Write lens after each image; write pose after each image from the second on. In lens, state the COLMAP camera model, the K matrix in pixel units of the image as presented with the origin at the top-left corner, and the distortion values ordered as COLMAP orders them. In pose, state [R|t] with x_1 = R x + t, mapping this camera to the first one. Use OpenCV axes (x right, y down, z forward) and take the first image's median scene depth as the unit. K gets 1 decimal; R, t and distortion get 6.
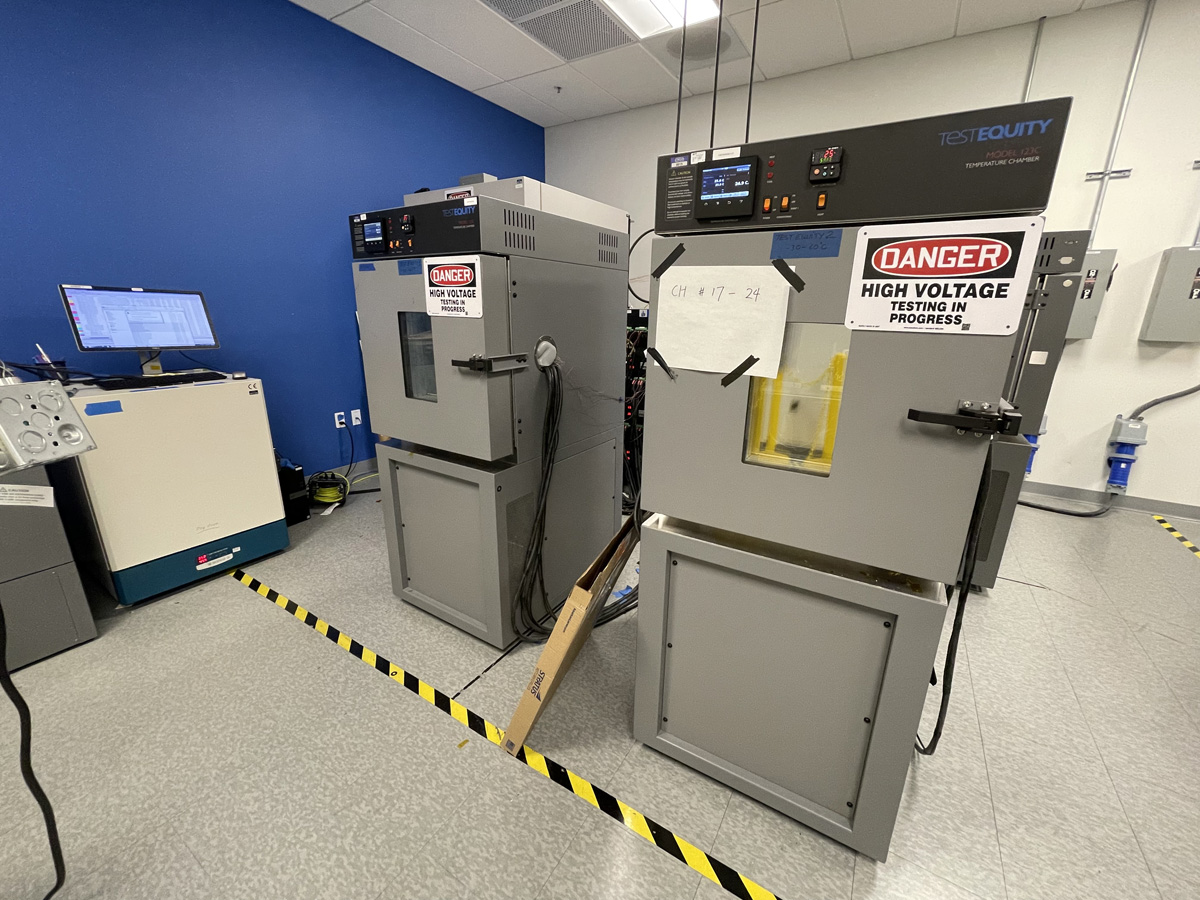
lens RADIAL K [[482.2, 0, 596.3], [0, 482.2, 443.5], [0, 0, 1]] dist [-0.000097, -0.000257]
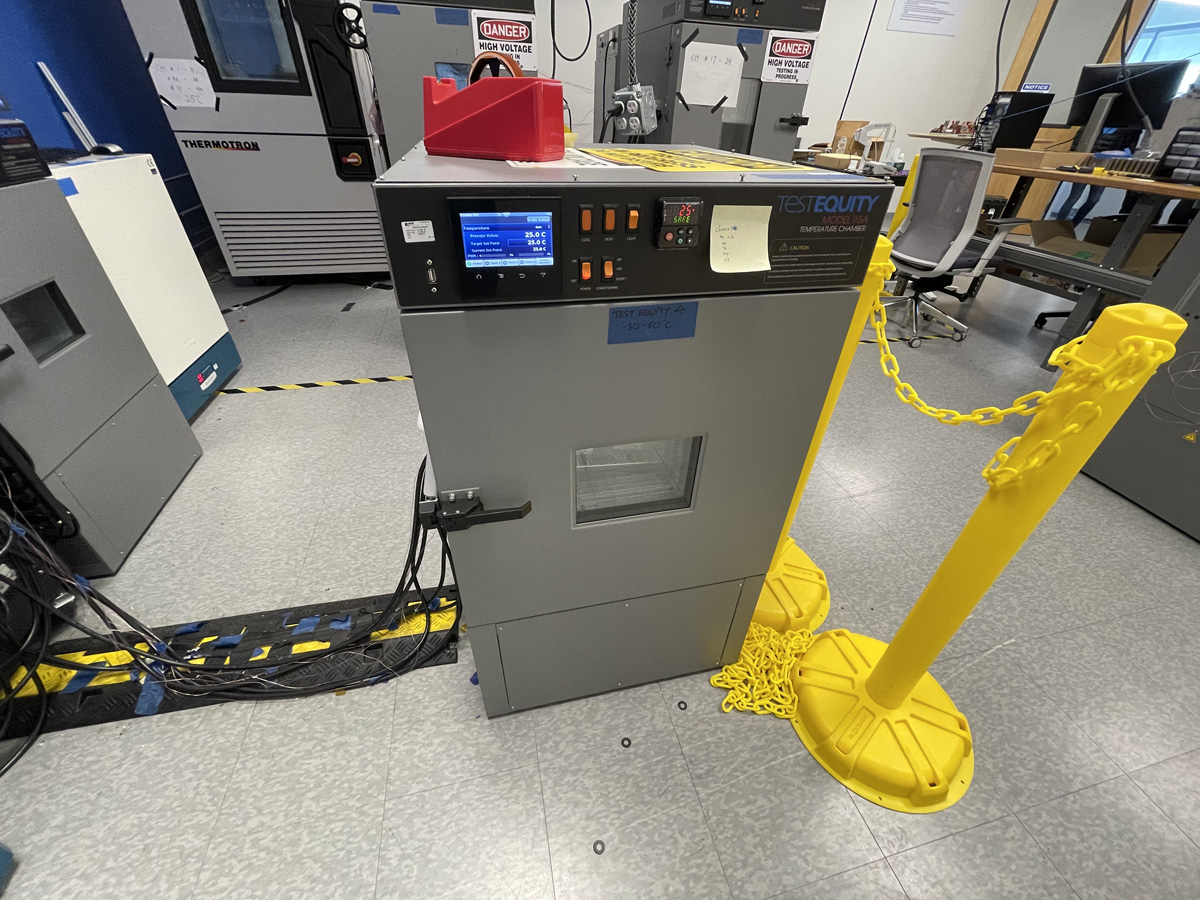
lens RADIAL K [[482.2, 0, 599.7], [0, 482.2, 445.2], [0, 0, 1]] dist [-0.000097, -0.000257]
pose [[0.707169, -0.396949, 0.585101, -1.360825], [0.172031, 0.899261, 0.402163, 0.182393], [-0.685797, -0.183741, 0.704217, -0.301999]]
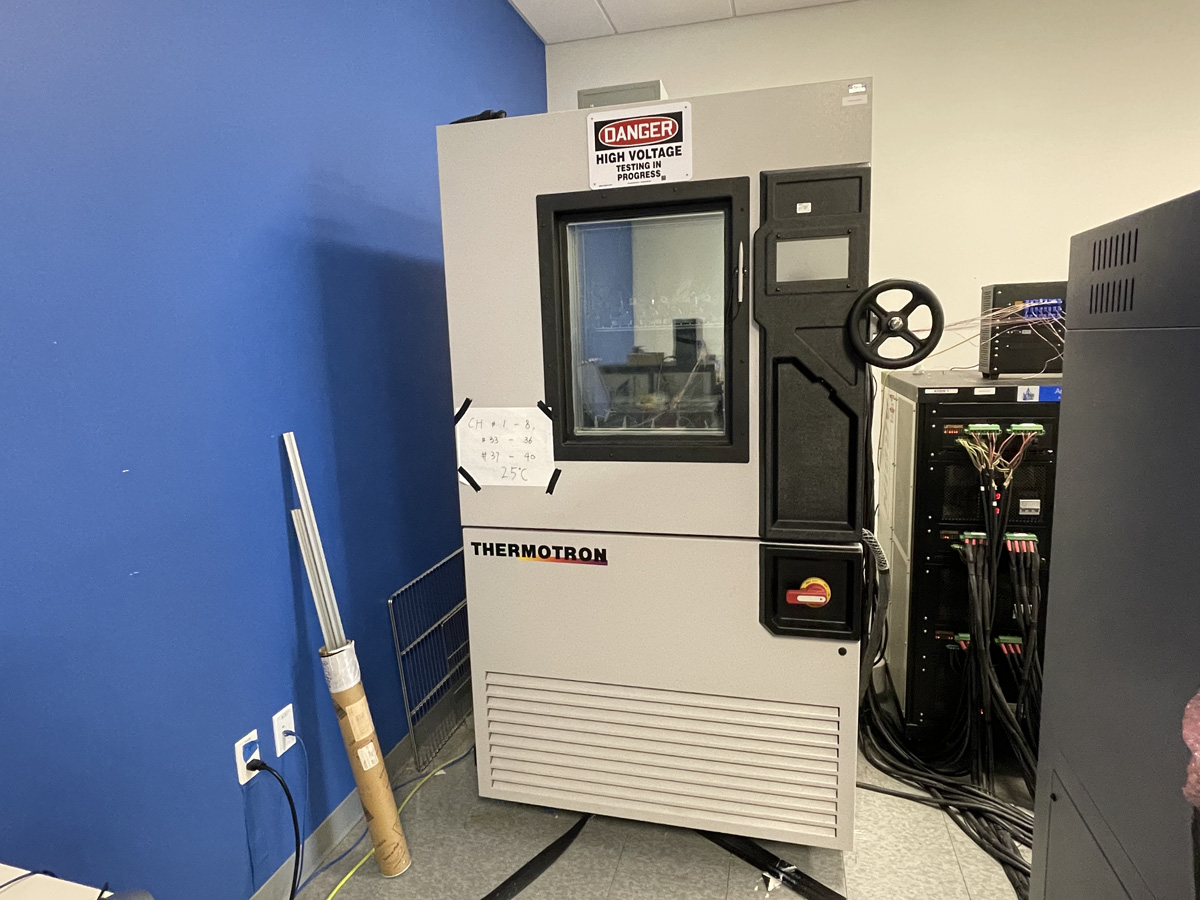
lens RADIAL K [[689.0, 0, 605.9], [0, 689.0, 447.7], [0, 0, 1]] dist [-0.007310, 0.004850]
pose [[0.958371, -0.077293, 0.274865, -1.026464], [0.113059, 0.986707, -0.116736, -0.430756], [-0.262189, 0.142952, 0.954370, 1.099930]]
